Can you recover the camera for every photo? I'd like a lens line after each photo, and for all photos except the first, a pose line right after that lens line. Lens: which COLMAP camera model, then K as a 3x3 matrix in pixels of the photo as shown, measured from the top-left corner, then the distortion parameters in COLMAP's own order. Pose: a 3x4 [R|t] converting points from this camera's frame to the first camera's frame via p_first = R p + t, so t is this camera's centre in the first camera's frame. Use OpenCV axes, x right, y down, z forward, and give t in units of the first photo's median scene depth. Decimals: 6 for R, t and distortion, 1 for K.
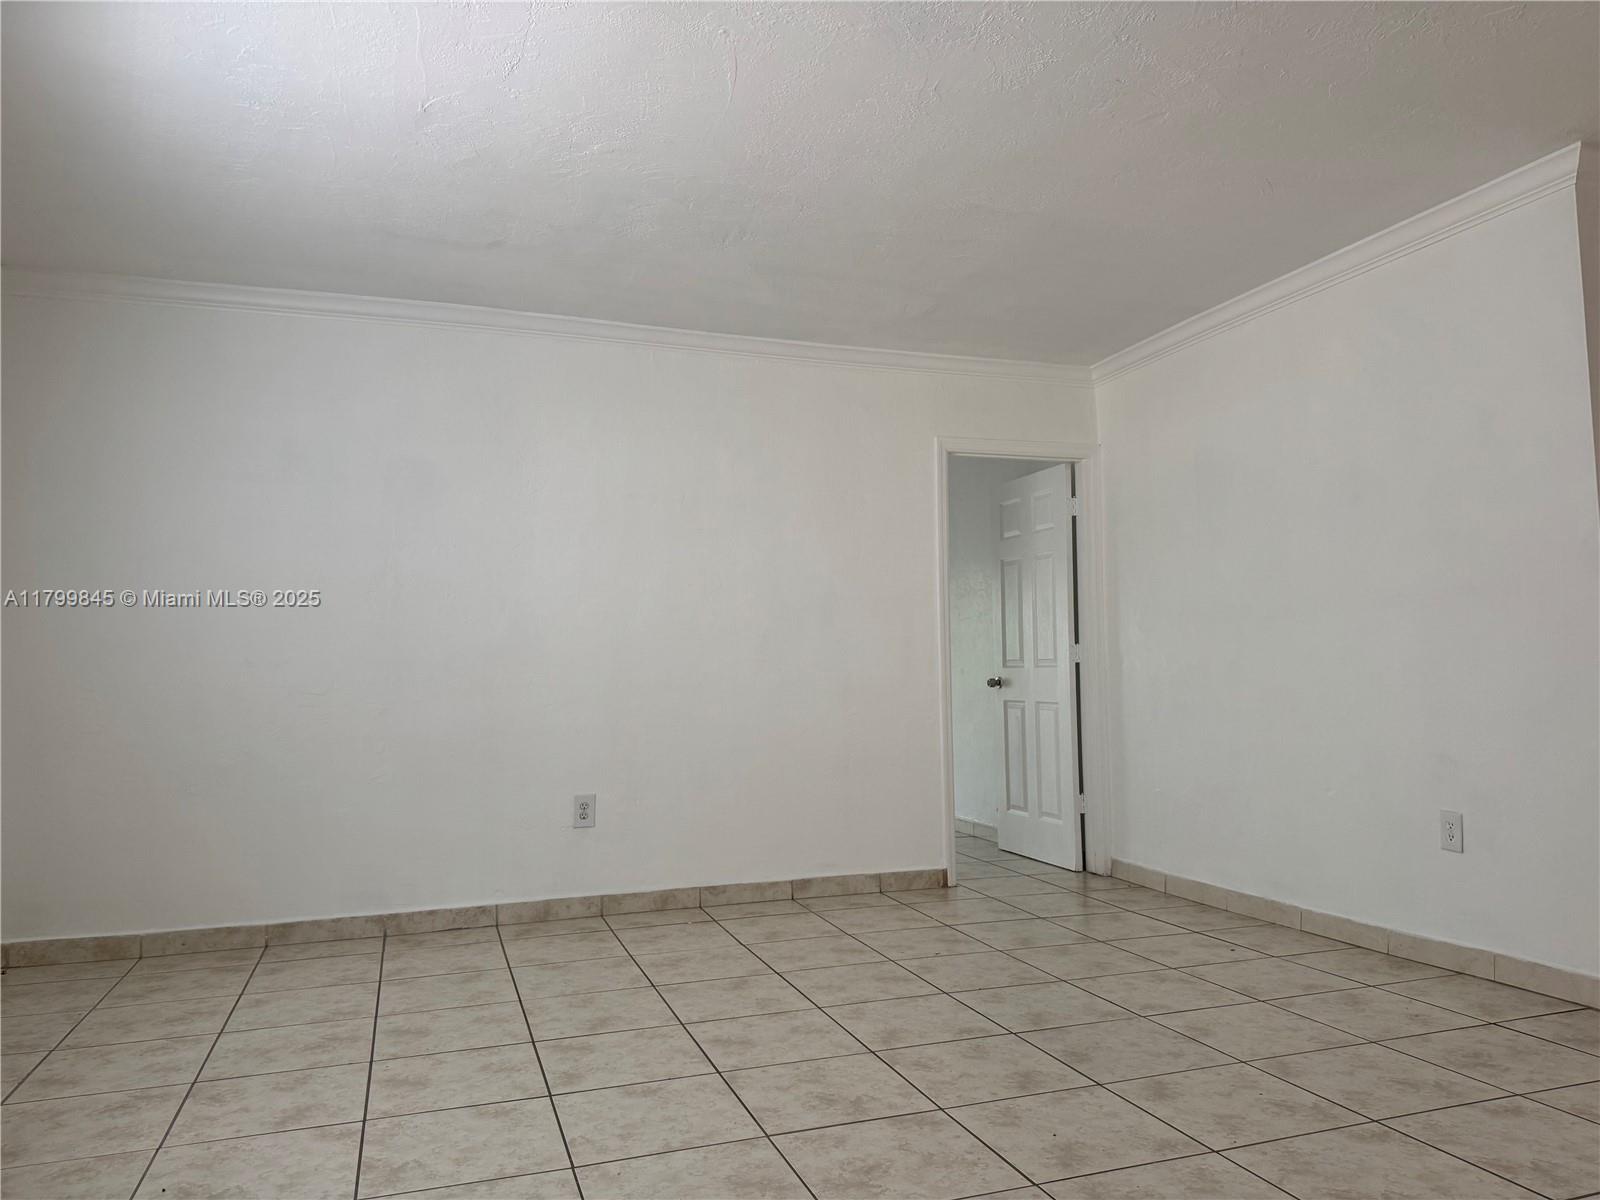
lens RADIAL K [[1151.4, 0, 803.9], [0, 1151.4, 601.6], [0, 0, 1]] dist [0.015186, -0.015143]
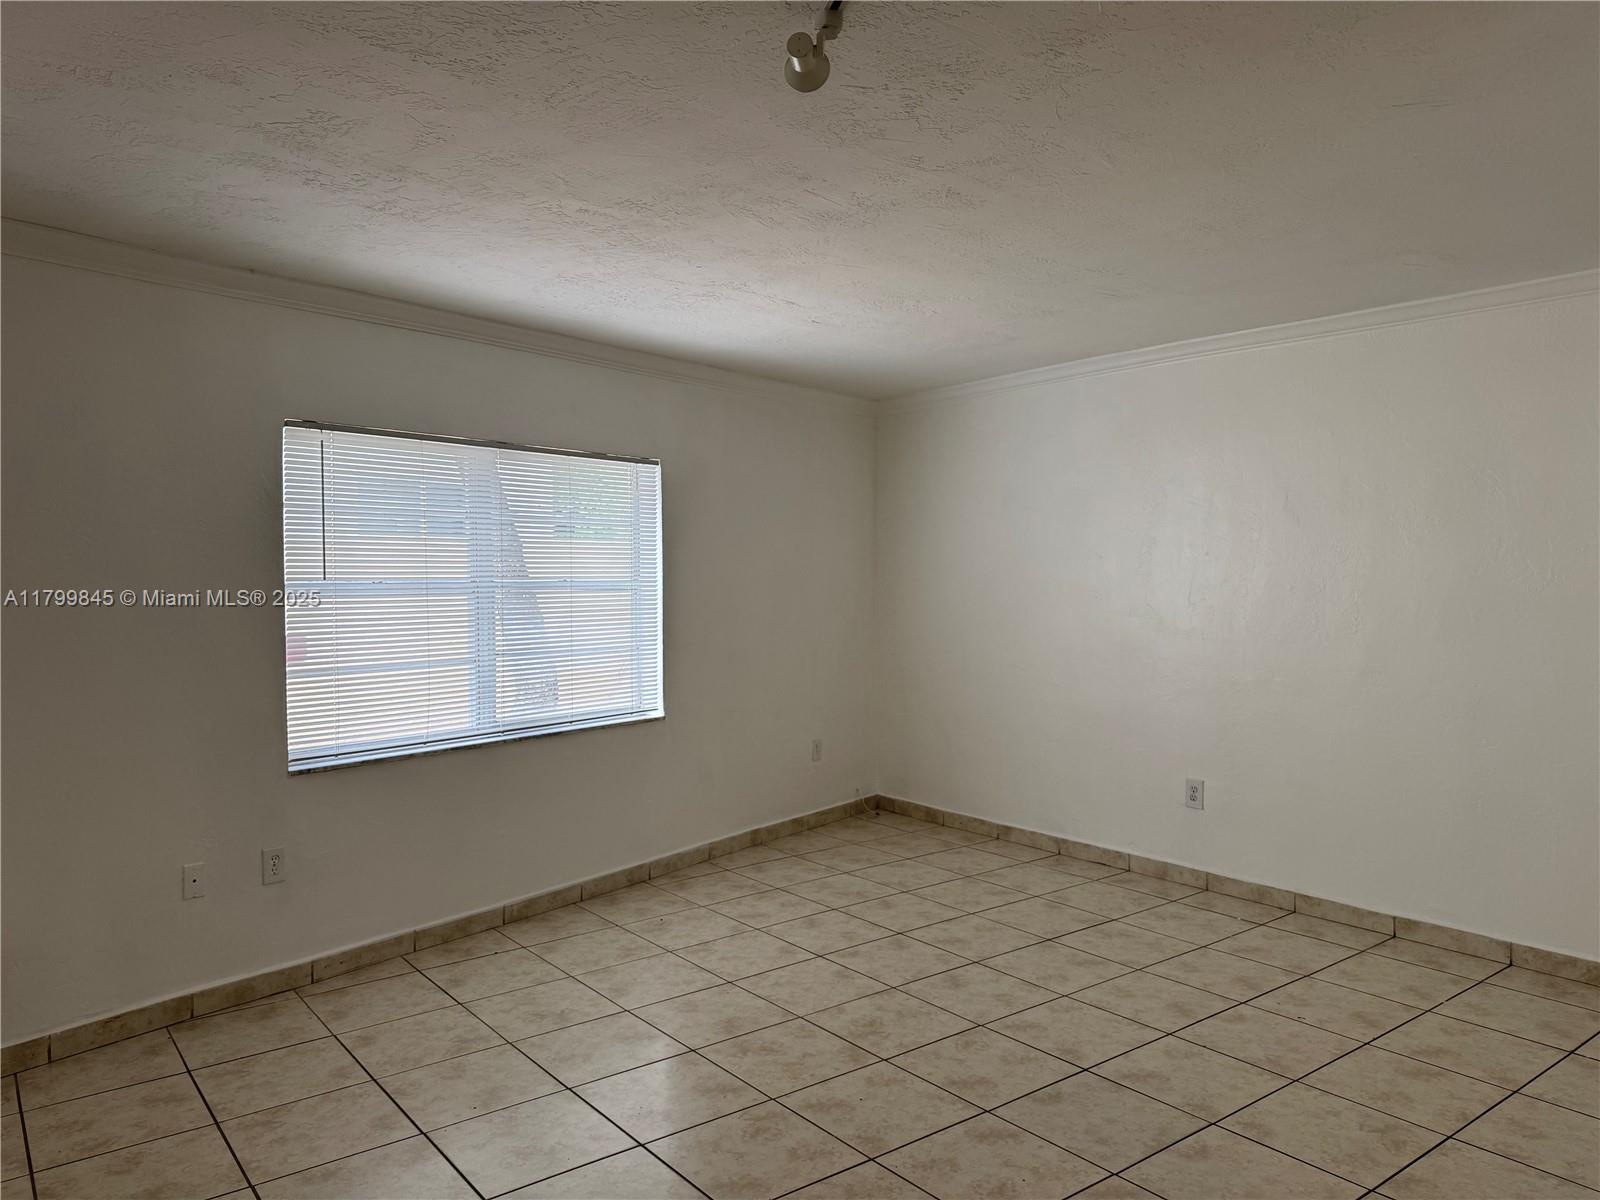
lens RADIAL K [[1151.4, 0, 806.8], [0, 1151.4, 594.8], [0, 0, 1]] dist [0.015186, -0.015143]
pose [[0.336036, 0.044661, -0.940790, 0.817388], [0.046152, 0.996894, 0.063809, -0.111718], [0.940718, -0.064862, 0.332931, 0.319703]]
